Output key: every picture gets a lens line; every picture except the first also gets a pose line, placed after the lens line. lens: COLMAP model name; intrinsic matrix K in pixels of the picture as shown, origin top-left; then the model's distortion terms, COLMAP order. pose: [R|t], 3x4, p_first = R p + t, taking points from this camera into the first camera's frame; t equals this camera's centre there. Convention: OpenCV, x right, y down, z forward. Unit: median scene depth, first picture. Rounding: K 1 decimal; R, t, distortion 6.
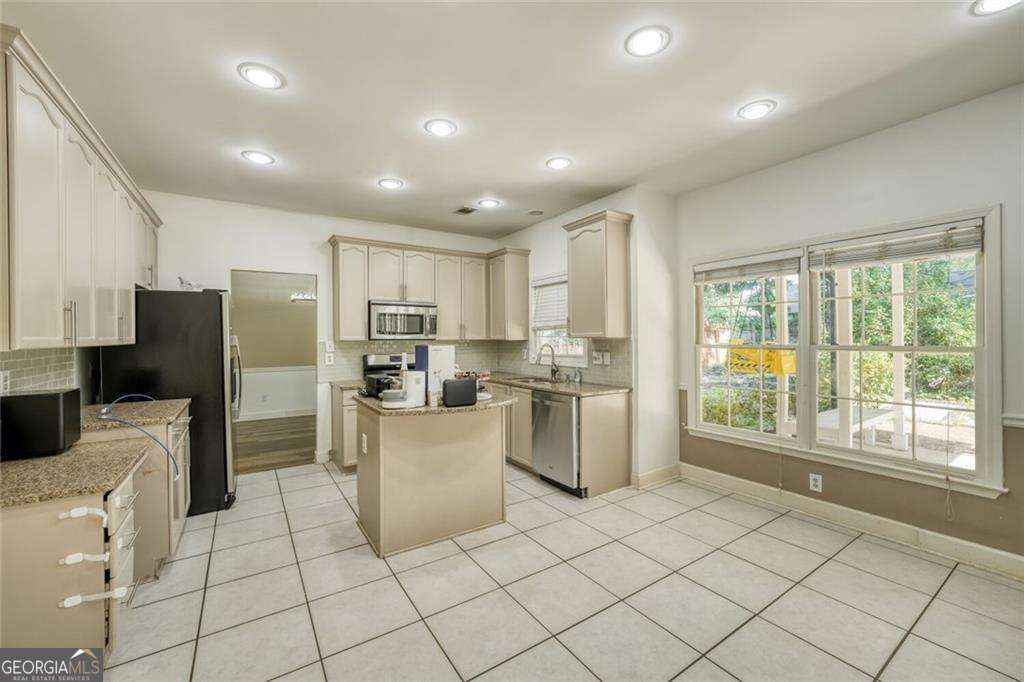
lens RADIAL K [[409.5, 0, 517.8], [0, 409.5, 339.2], [0, 0, 1]] dist [-0.010208, 0.001372]
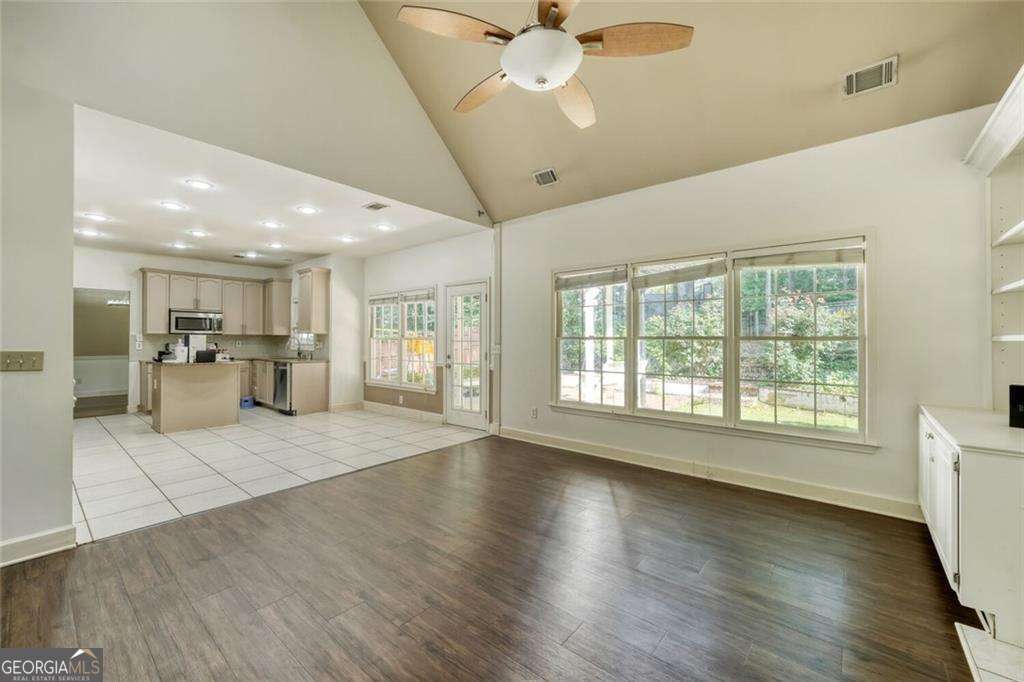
lens RADIAL K [[409.5, 0, 512.0], [0, 409.5, 336.1], [0, 0, 1]] dist [-0.010208, 0.001372]
pose [[0.958735, 0.009646, 0.284136, 0.469827], [-0.006940, 0.999920, -0.010528, 0.018917], [-0.284215, 0.008122, 0.958726, -0.904423]]
